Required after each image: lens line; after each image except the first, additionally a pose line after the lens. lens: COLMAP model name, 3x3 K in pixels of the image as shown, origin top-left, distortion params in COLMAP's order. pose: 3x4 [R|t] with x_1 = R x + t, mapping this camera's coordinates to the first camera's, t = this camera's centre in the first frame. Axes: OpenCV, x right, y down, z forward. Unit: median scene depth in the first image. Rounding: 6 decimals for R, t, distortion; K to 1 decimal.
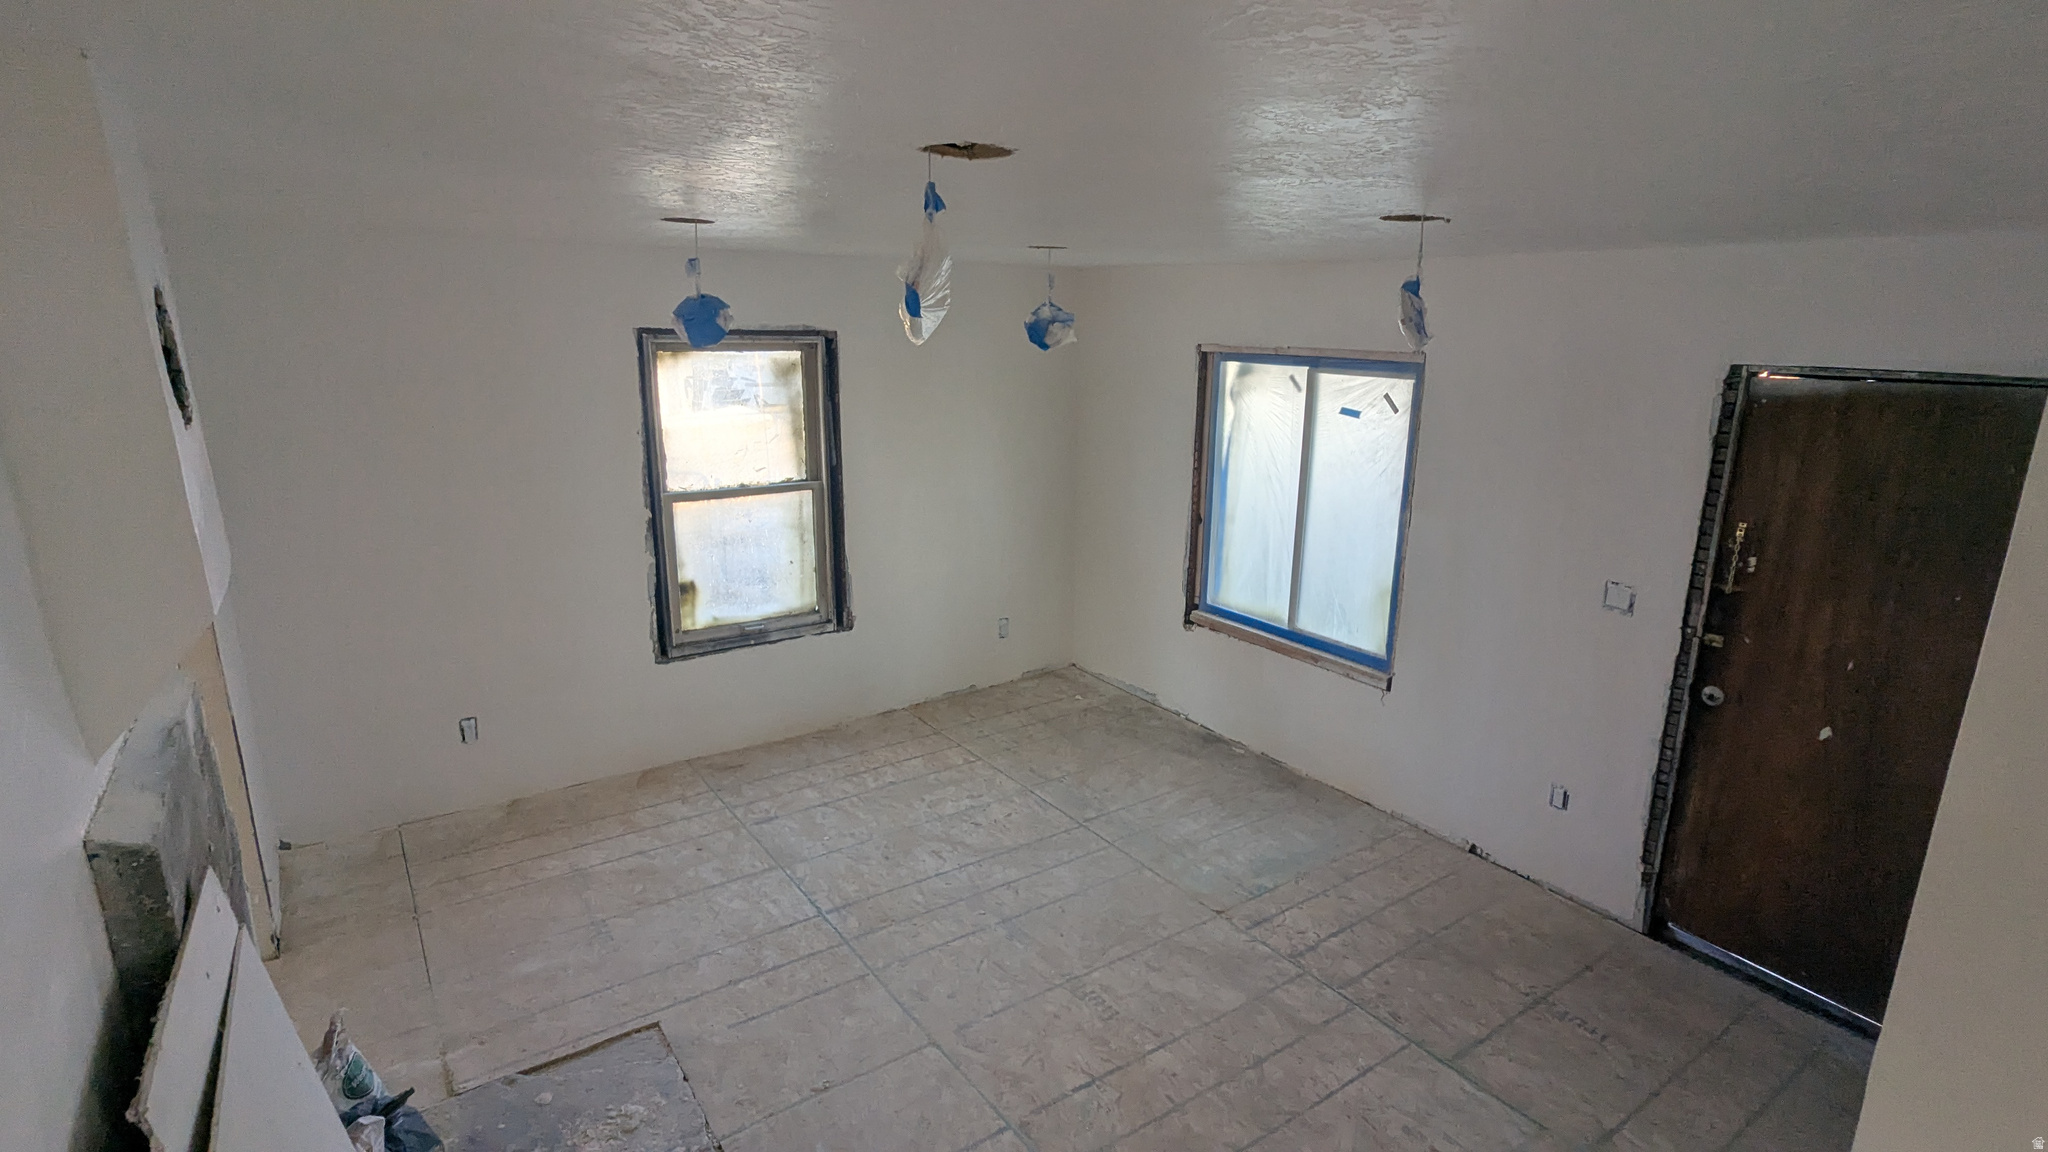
lens RADIAL K [[999.1, 0, 1030.0], [0, 999.1, 574.1], [0, 0, 1]] dist [0.001948, -0.001034]
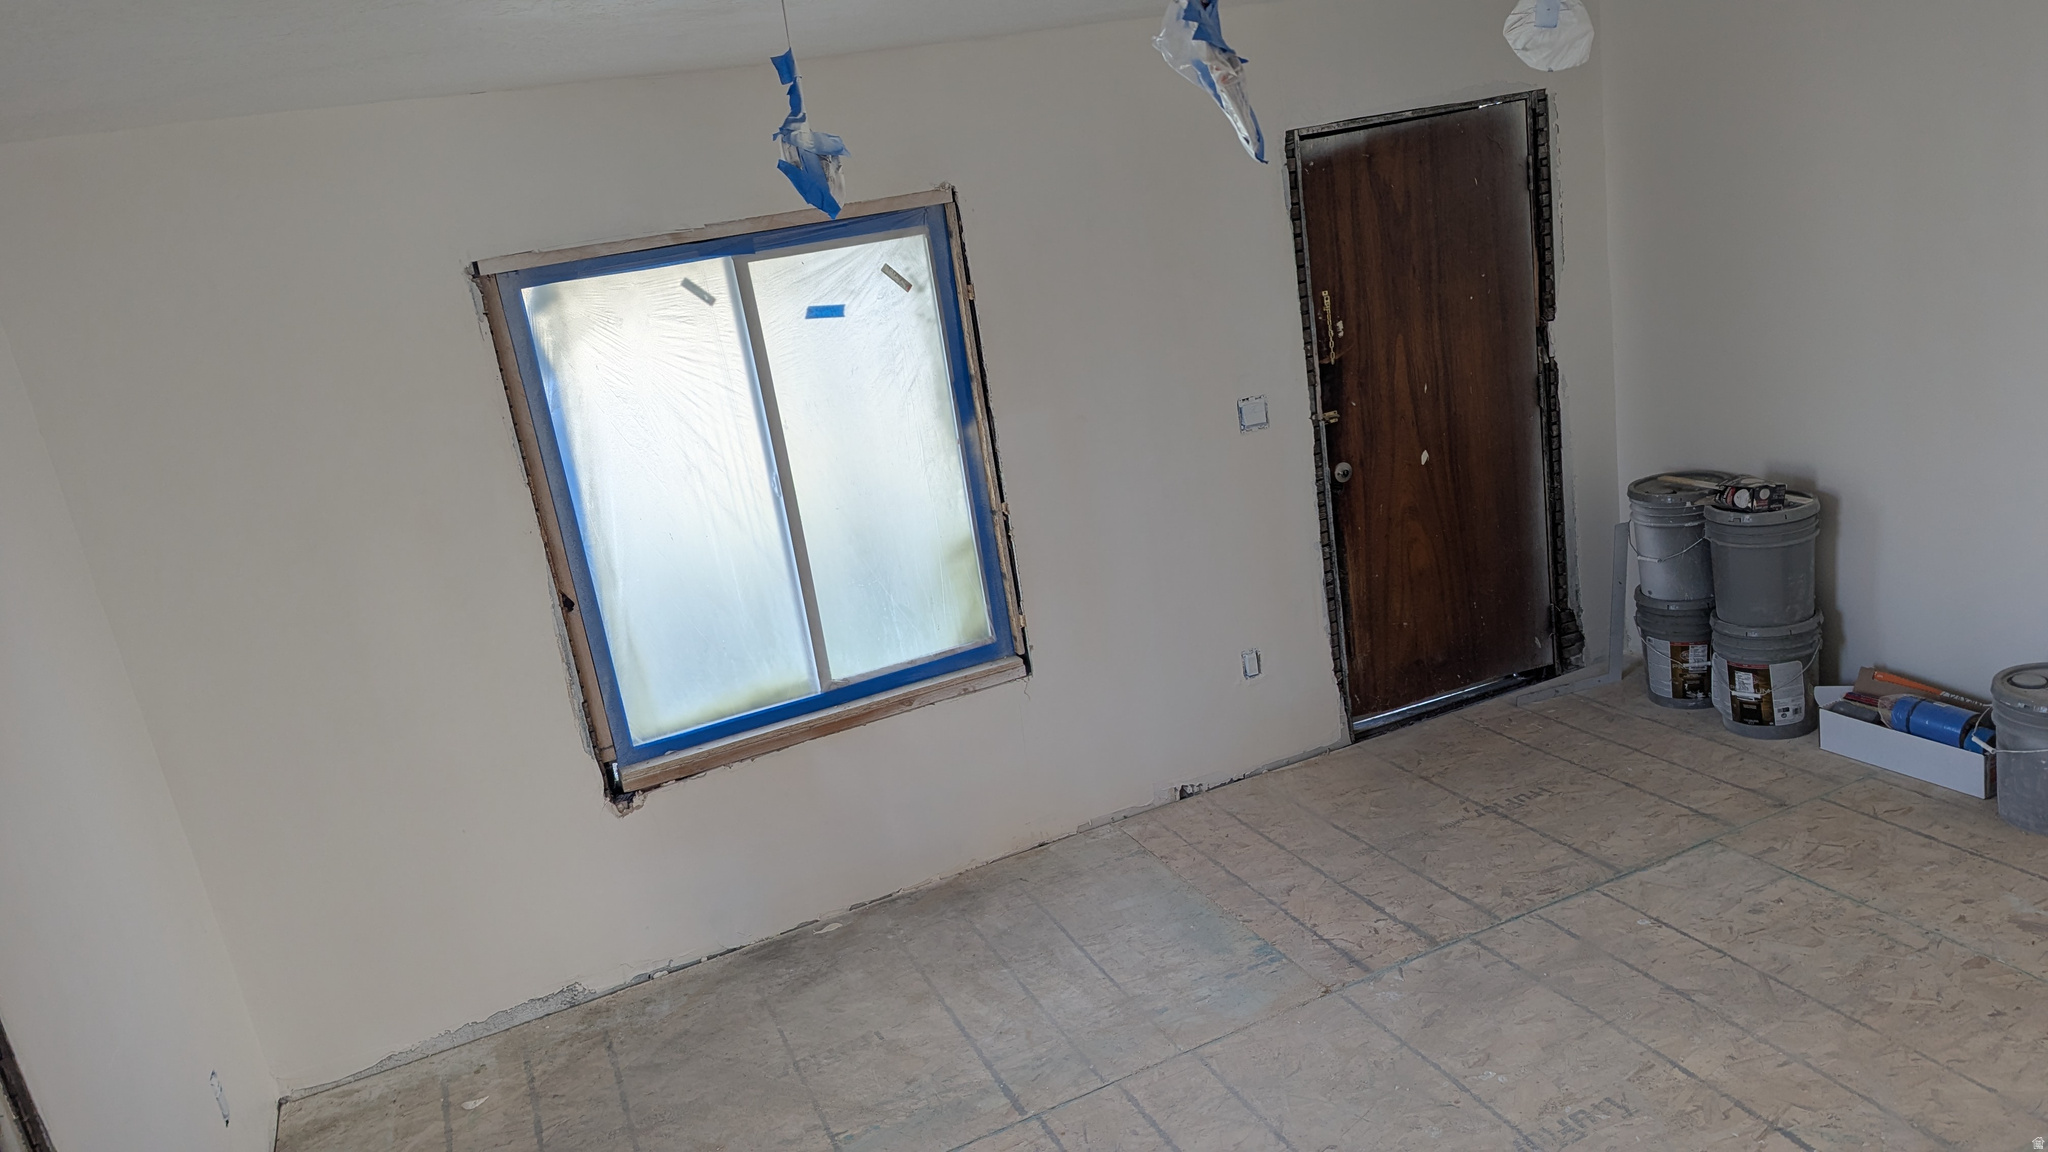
lens RADIAL K [[1455.0, 0, 1027.5], [0, 1455.0, 587.5], [0, 0, 1]] dist [0.080467, -0.083739]
pose [[0.194901, -0.318398, 0.927705, -0.700692], [0.386345, 0.894297, 0.225765, -0.207869], [-0.901527, 0.314412, 0.297311, 0.845365]]
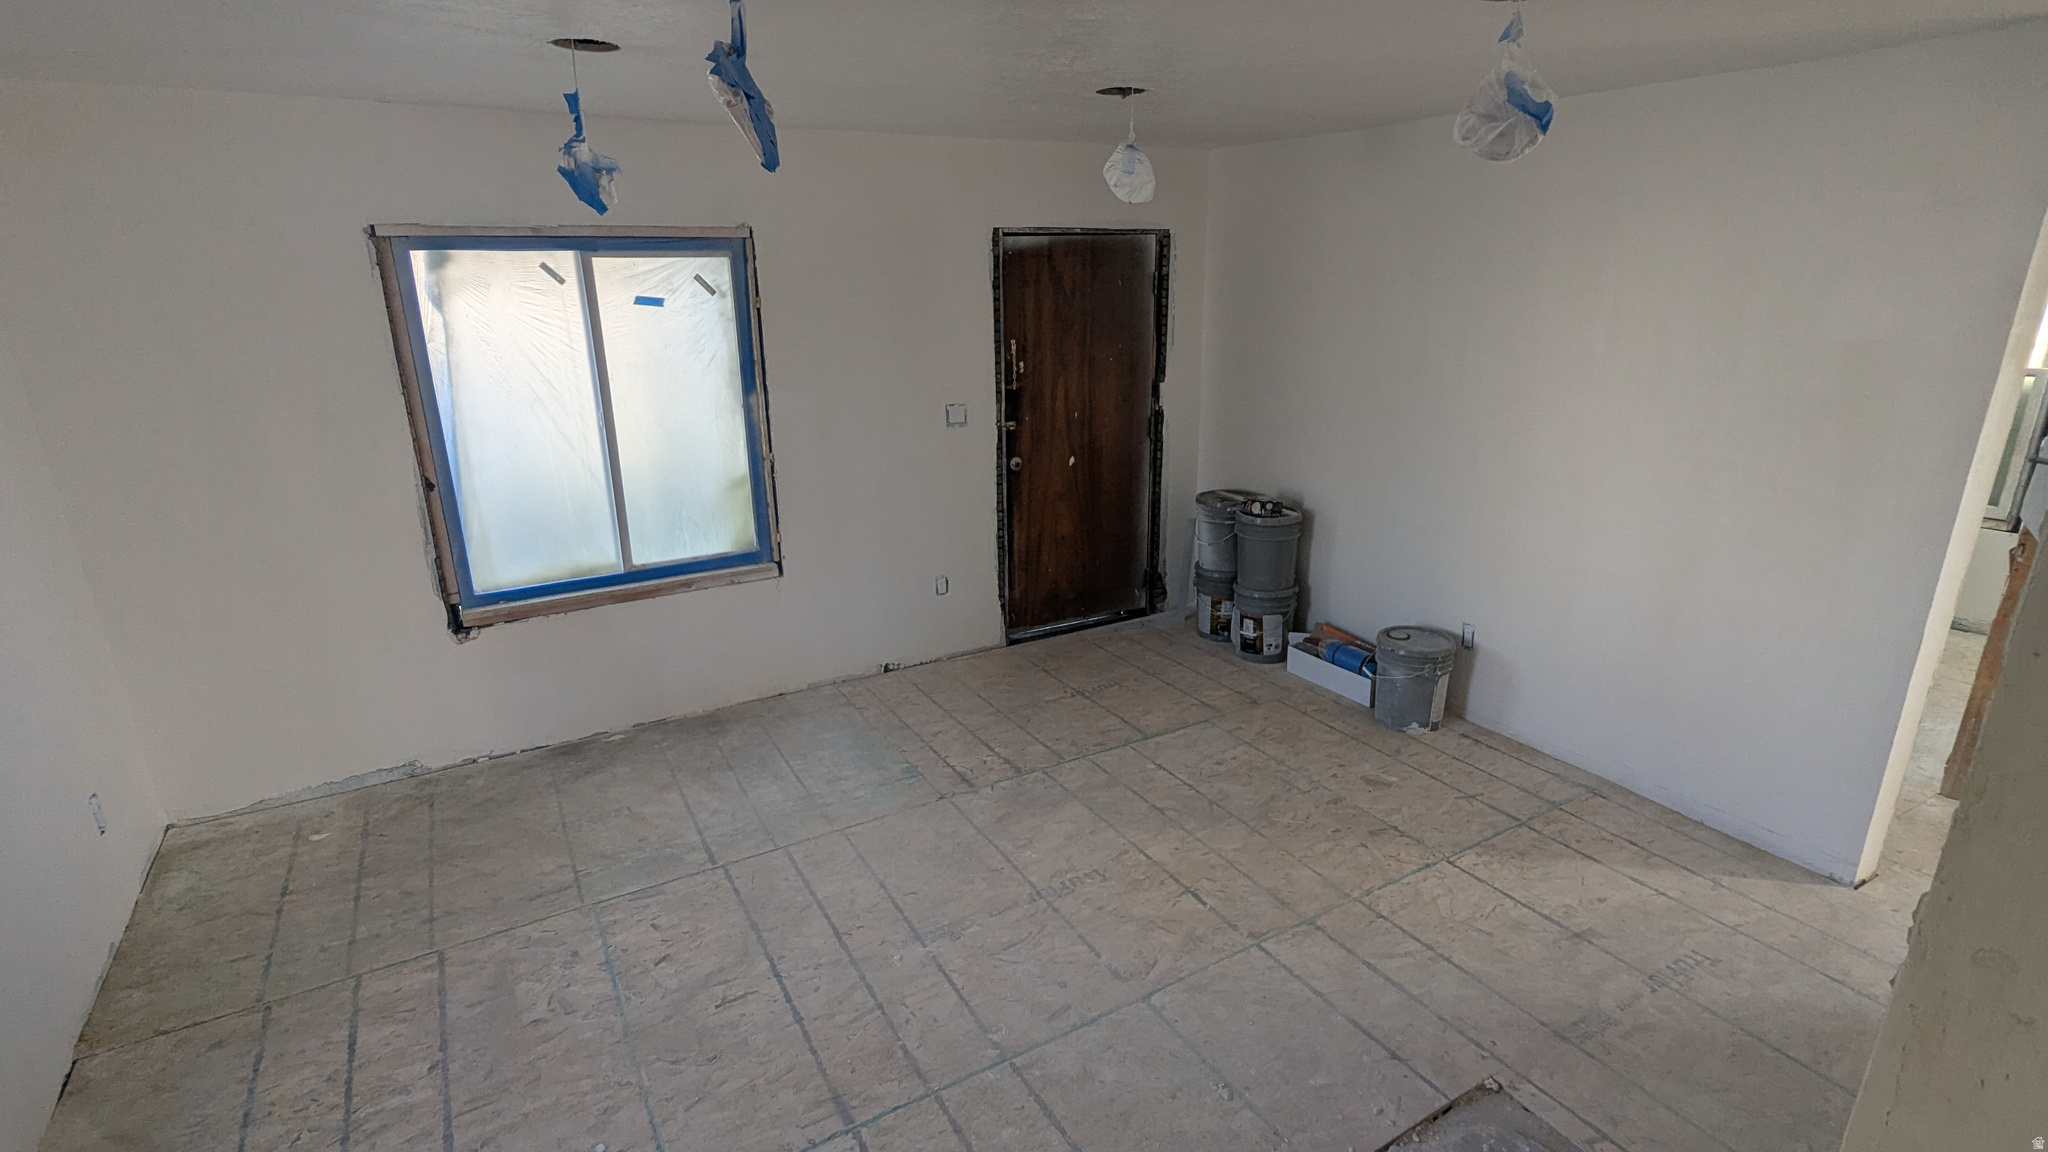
lens RADIAL K [[999.1, 0, 1030.0], [0, 999.1, 574.1], [0, 0, 1]] dist [0.001948, -0.001034]
pose [[0.086184, -0.320530, 0.943309, -0.701544], [0.254498, 0.922502, 0.290208, -0.139120], [-0.963225, 0.215059, 0.161079, 0.742534]]
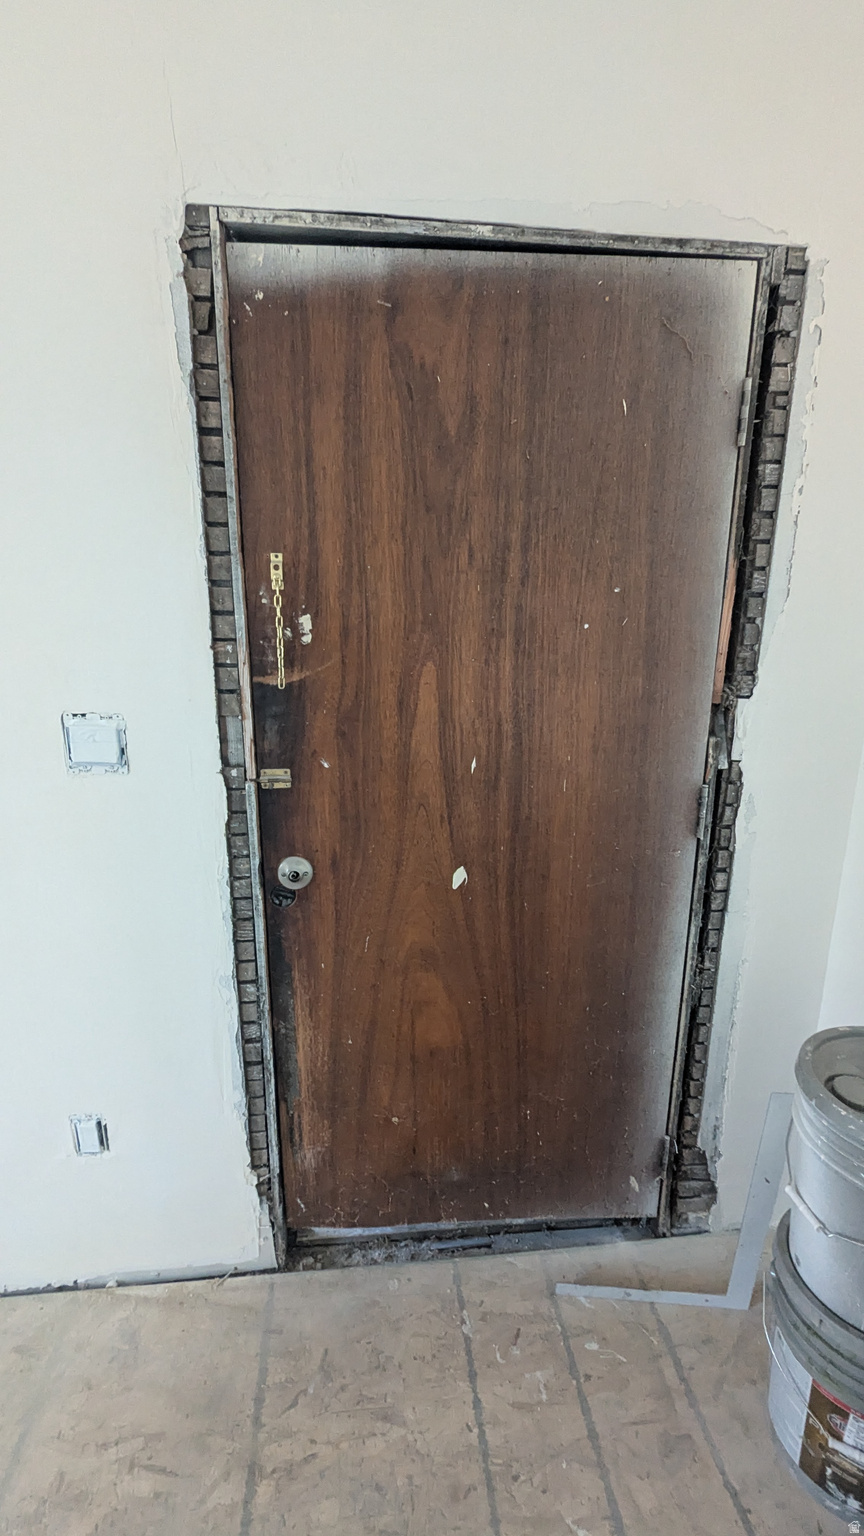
lens RADIAL K [[720.4, 0, 435.8], [0, 720.4, 765.0], [0, 0, 1]] dist [-0.000223, -0.000222]
pose [[0.482160, -0.232686, 0.844617, 0.368358], [0.212430, 0.966365, 0.144958, 0.018549], [-0.849938, 0.109529, 0.515372, 0.676556]]
